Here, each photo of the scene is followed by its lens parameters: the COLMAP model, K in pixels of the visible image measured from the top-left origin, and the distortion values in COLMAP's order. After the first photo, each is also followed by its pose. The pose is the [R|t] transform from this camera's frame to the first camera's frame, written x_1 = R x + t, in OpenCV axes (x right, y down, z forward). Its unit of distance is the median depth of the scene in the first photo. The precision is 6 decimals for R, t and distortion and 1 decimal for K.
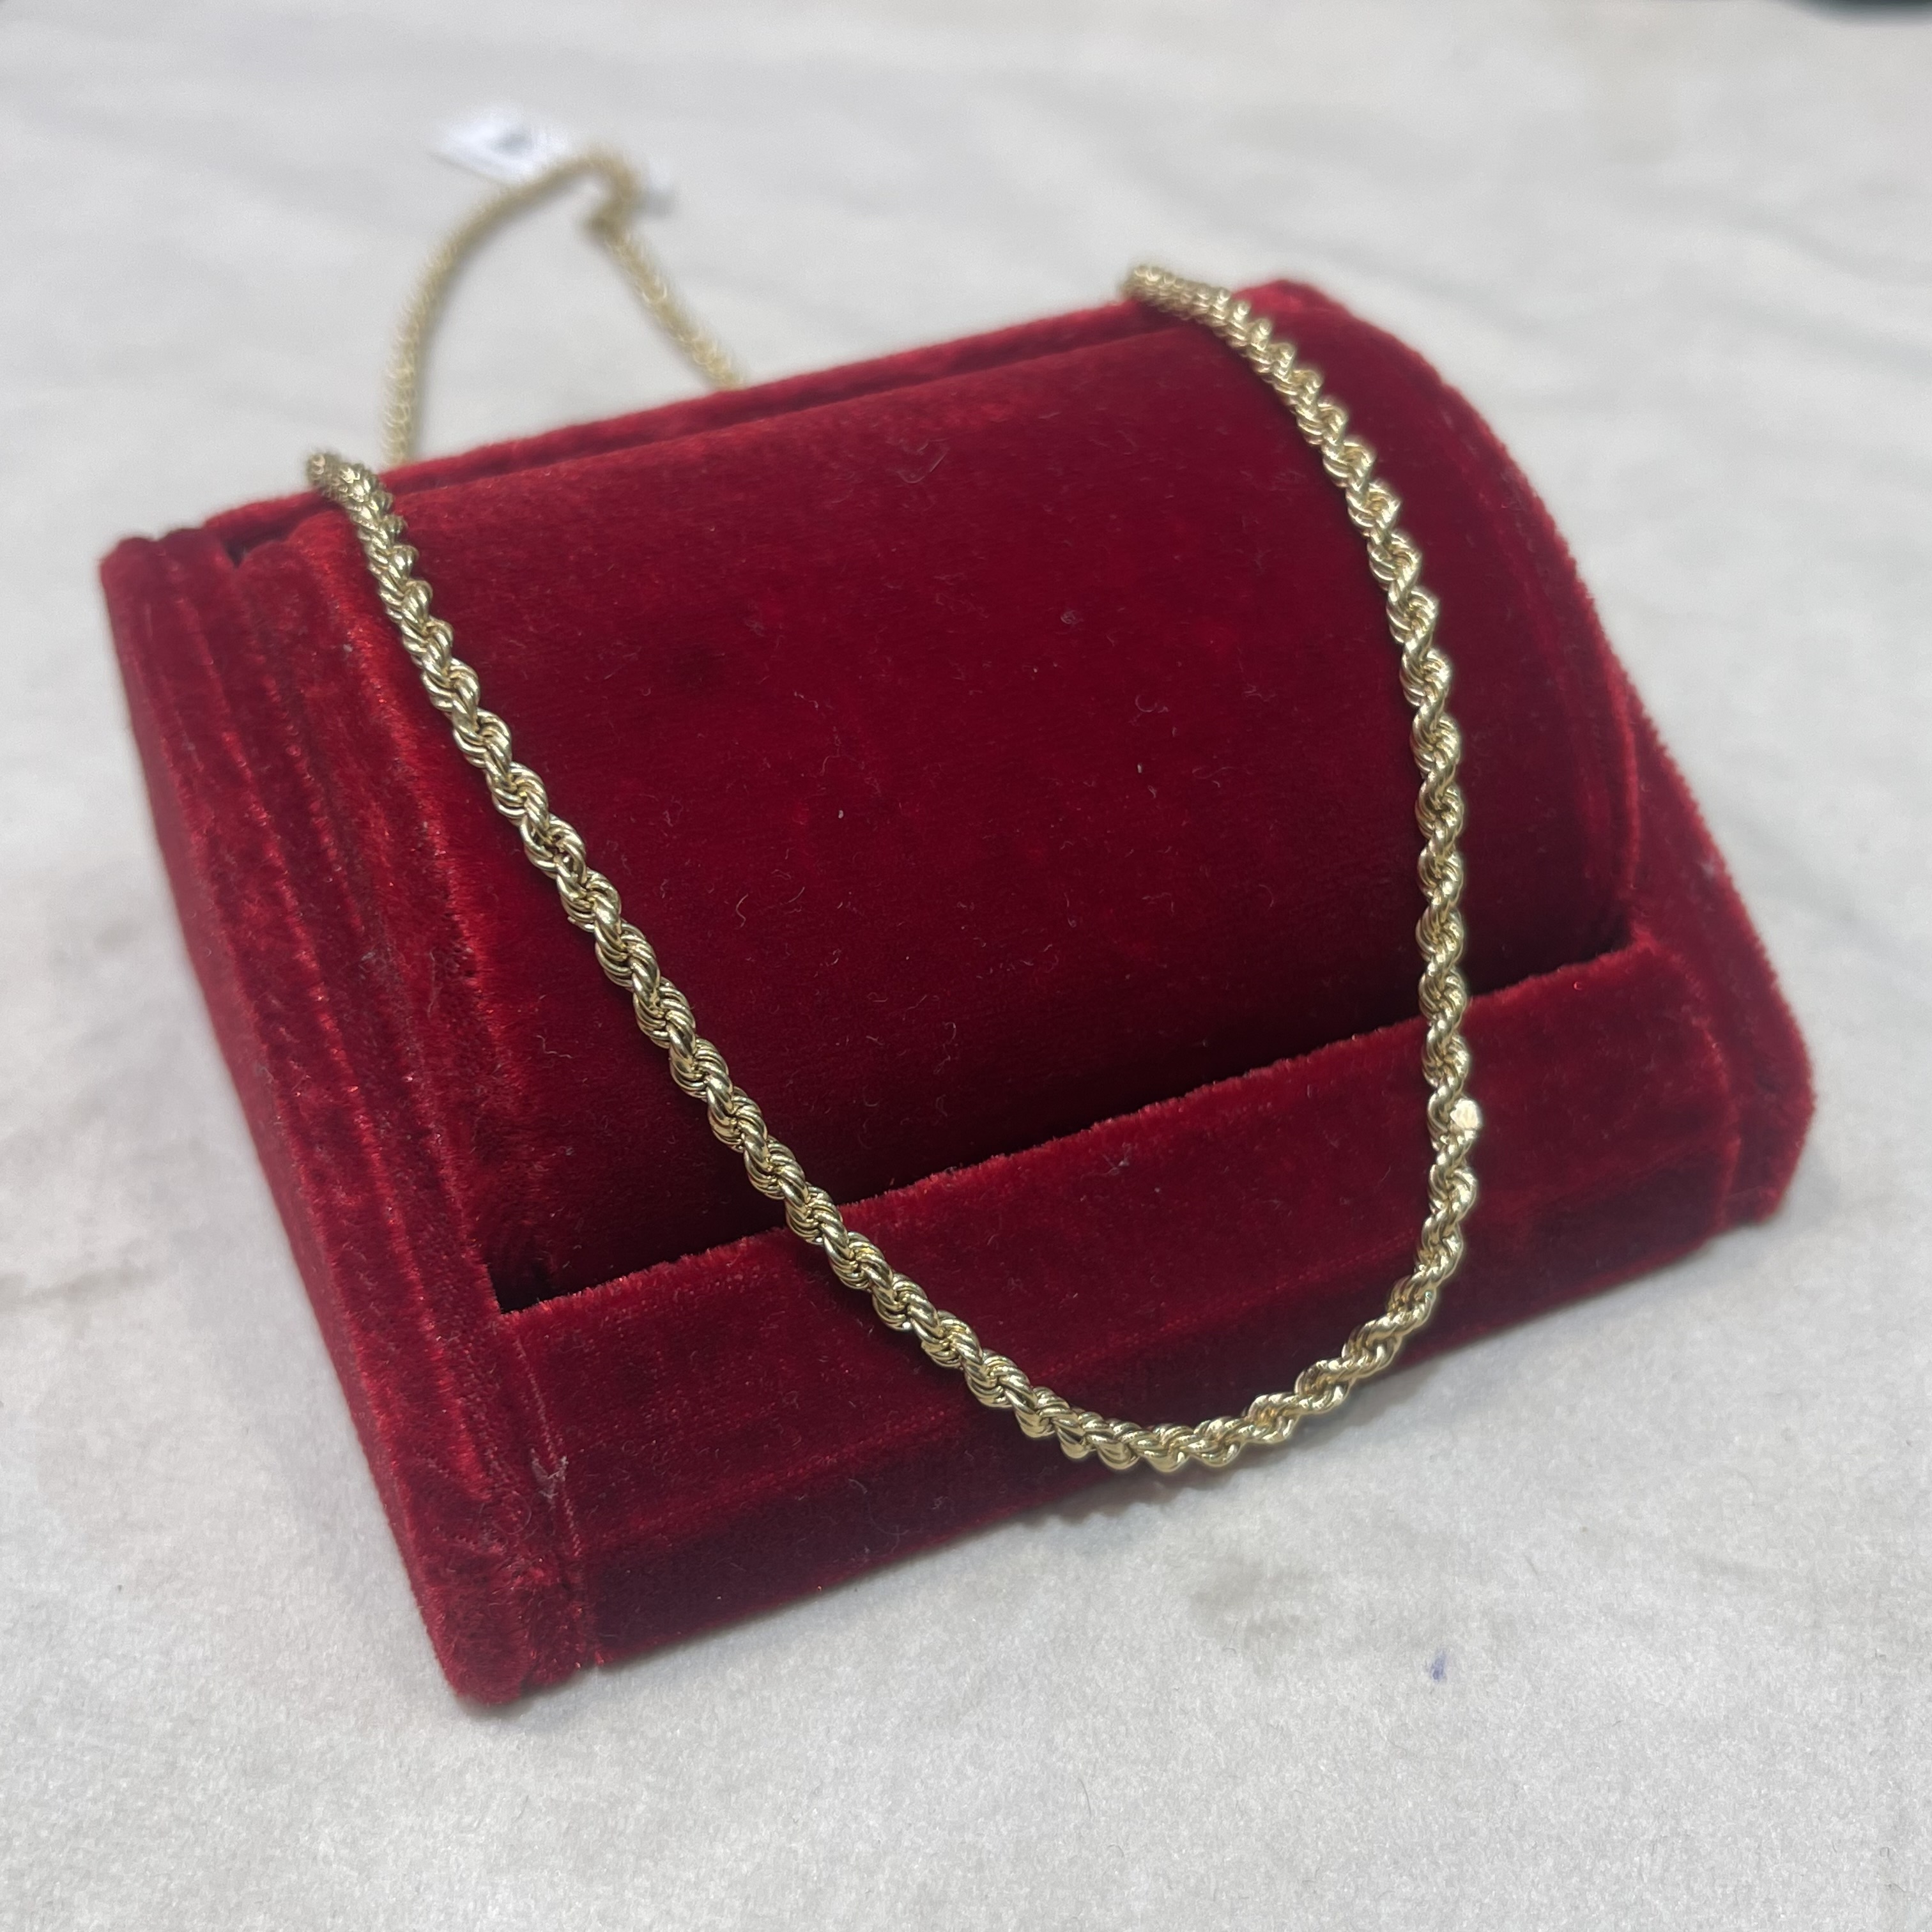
lens RADIAL K [[2930.8, 0, 965.8], [0, 2930.8, 672.7], [0, 0, 1]] dist [-0.177580, 0.659365]
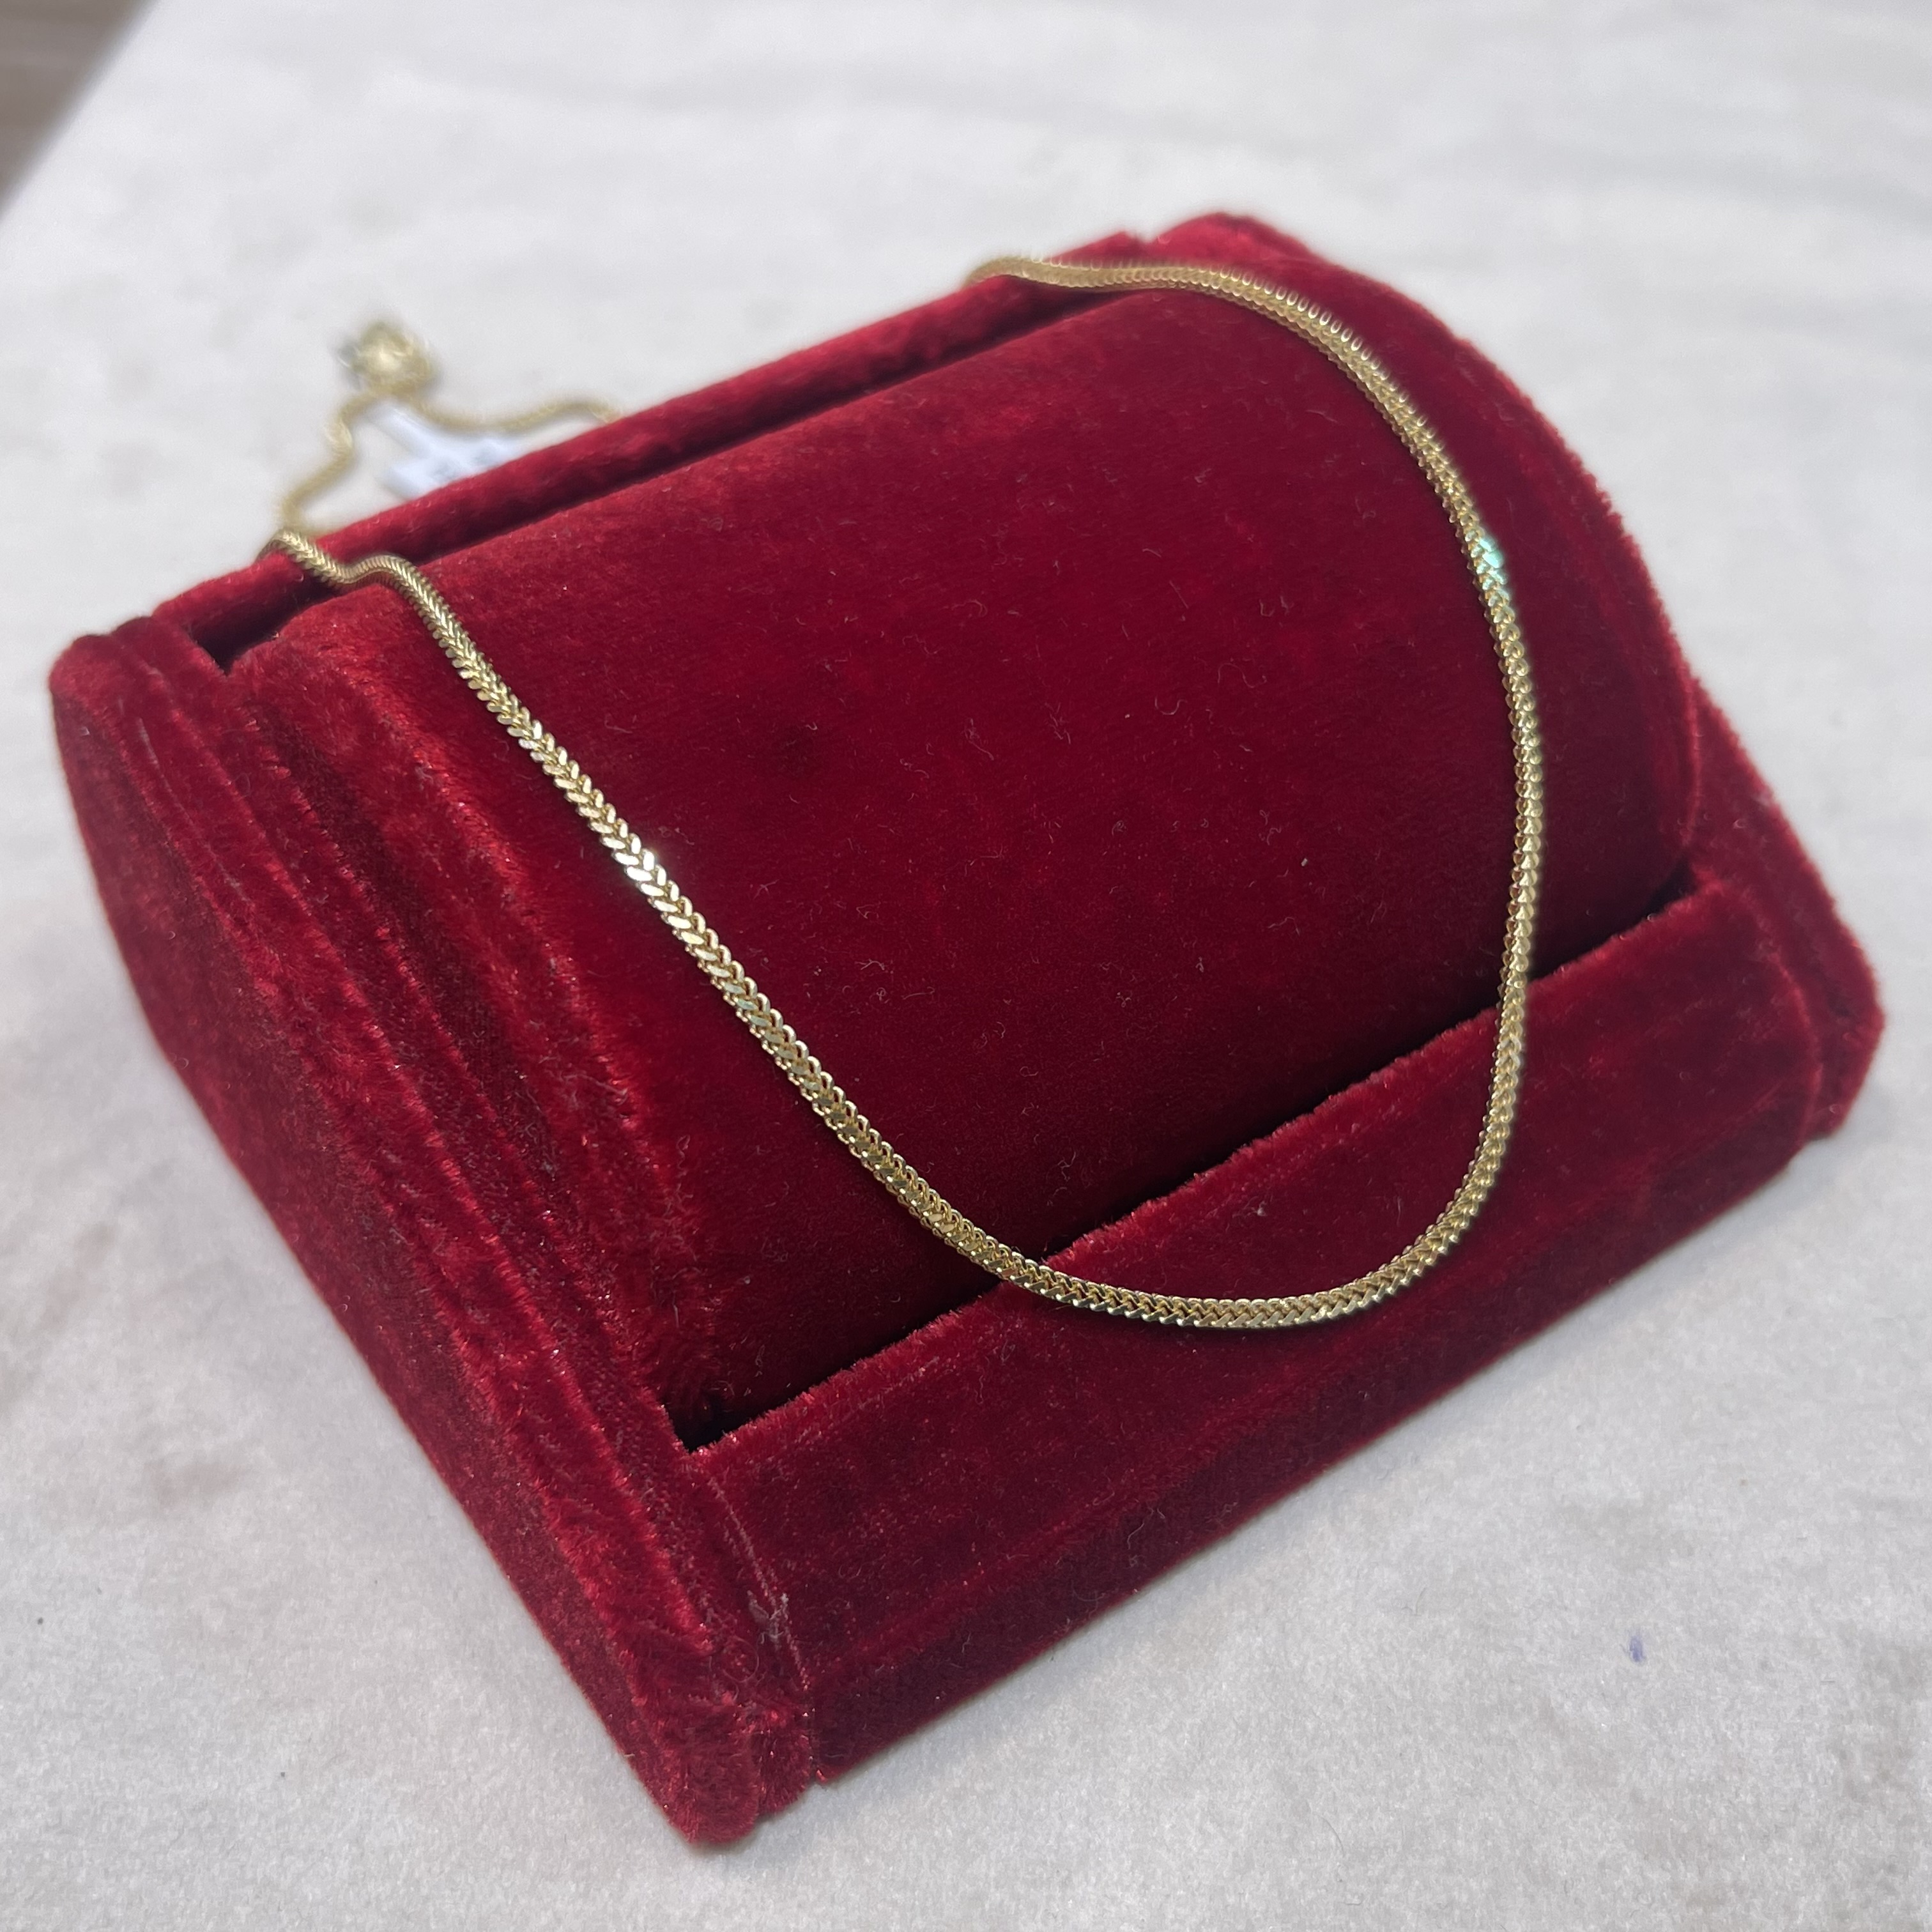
lens RADIAL K [[2930.8, 0, 965.8], [0, 2930.8, 672.7], [0, 0, 1]] dist [-0.177580, 0.659365]
pose [[0.983867, -0.112692, 0.138948, -0.171055], [0.100955, 0.990917, 0.088831, -0.107736], [-0.147696, -0.073371, 0.986308, 0.061450]]
